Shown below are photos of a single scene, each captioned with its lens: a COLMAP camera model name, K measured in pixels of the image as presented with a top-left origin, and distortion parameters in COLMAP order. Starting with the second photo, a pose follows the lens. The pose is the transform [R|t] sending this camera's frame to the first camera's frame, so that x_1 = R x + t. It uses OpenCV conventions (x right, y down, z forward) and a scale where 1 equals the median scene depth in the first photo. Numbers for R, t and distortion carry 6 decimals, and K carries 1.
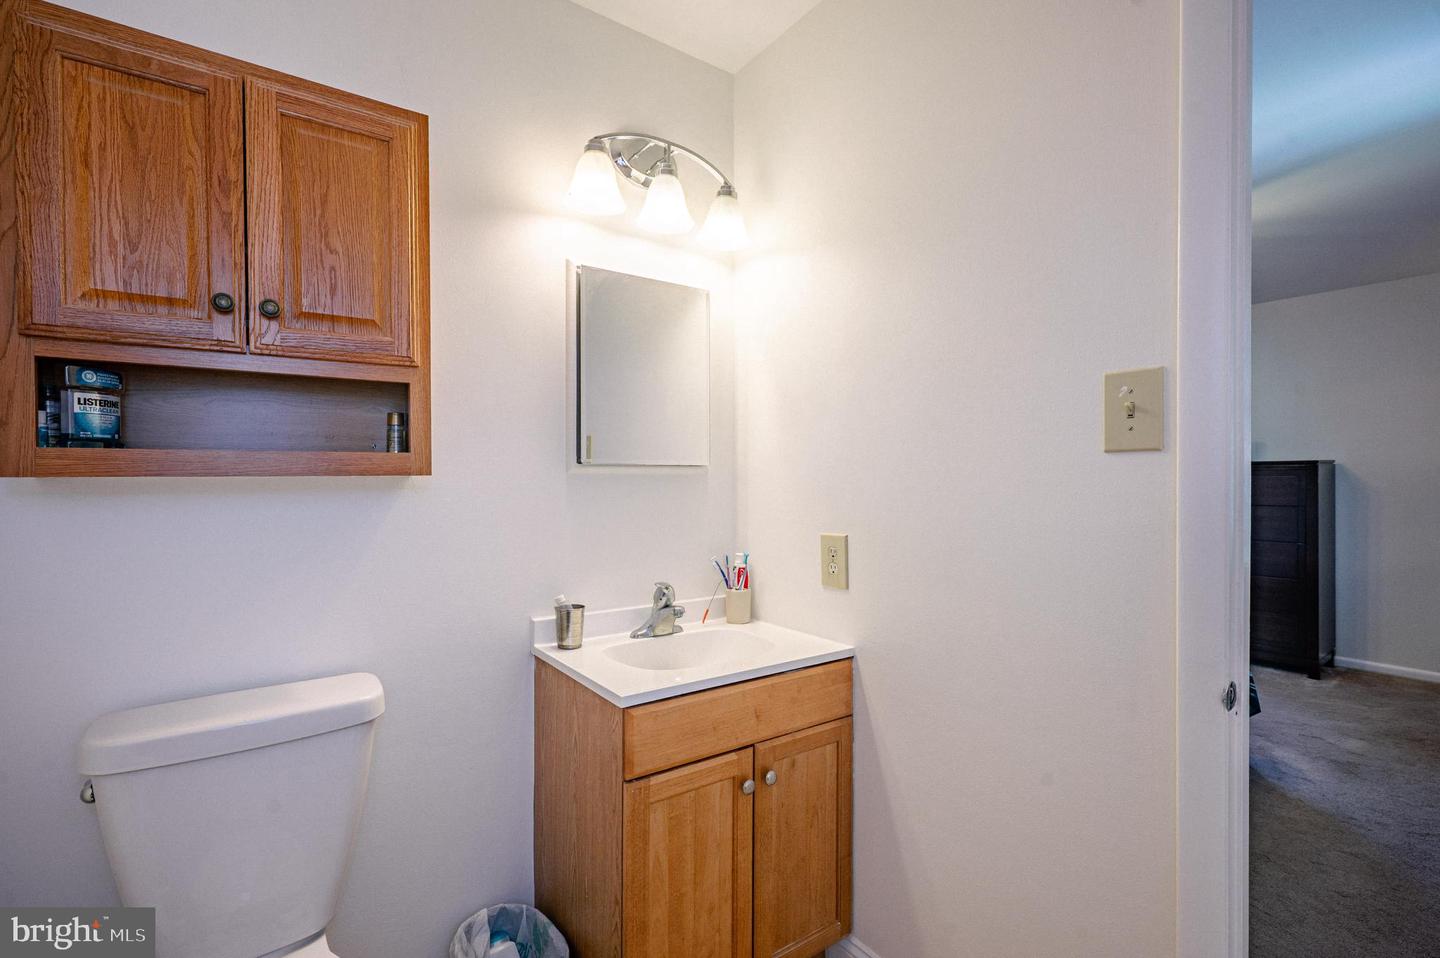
lens RADIAL K [[654.5, 0, 716.5], [0, 654.5, 481.9], [0, 0, 1]] dist [-0.000289, 0.000371]
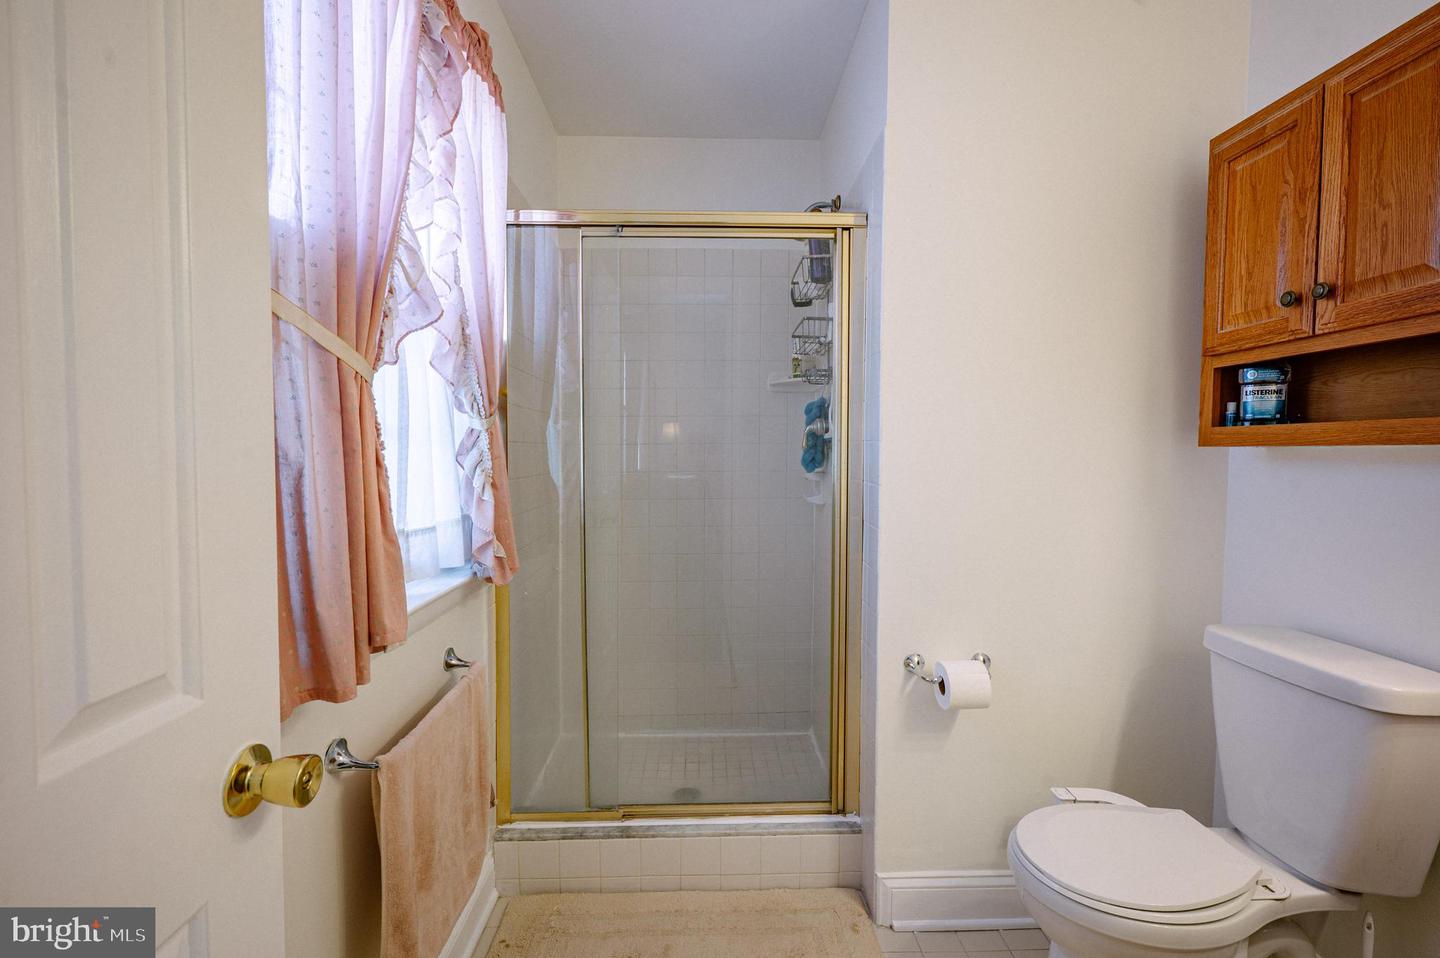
lens RADIAL K [[654.5, 0, 716.5], [0, 654.5, 481.9], [0, 0, 1]] dist [-0.000289, 0.000371]
pose [[-0.562072, 0.039068, -0.826165, 0.728802], [-0.012864, 0.998350, 0.055962, 0.003297], [0.826988, 0.042083, -0.560642, 0.727118]]
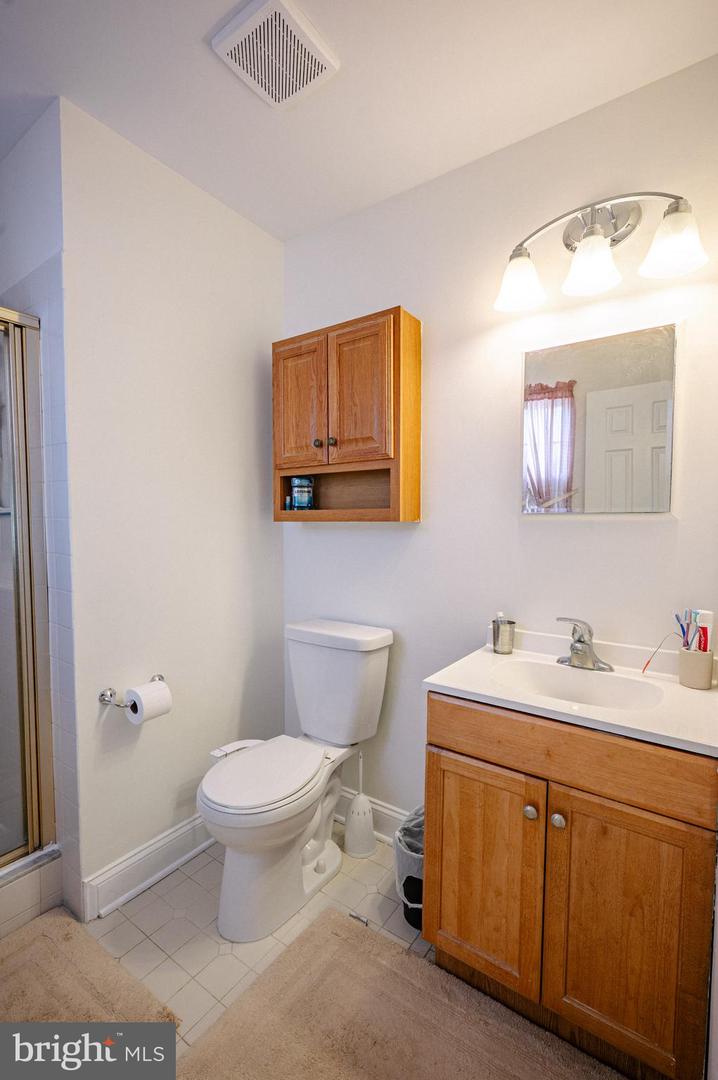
lens RADIAL K [[488.1, 0, 357.2], [0, 488.1, 544.4], [0, 0, 1]] dist [-0.000005, 0.000701]
pose [[0.319842, 0.048100, -0.946249, 0.773616], [-0.010995, 0.998832, 0.047057, -0.009940], [0.947407, -0.004647, 0.319997, 0.527660]]
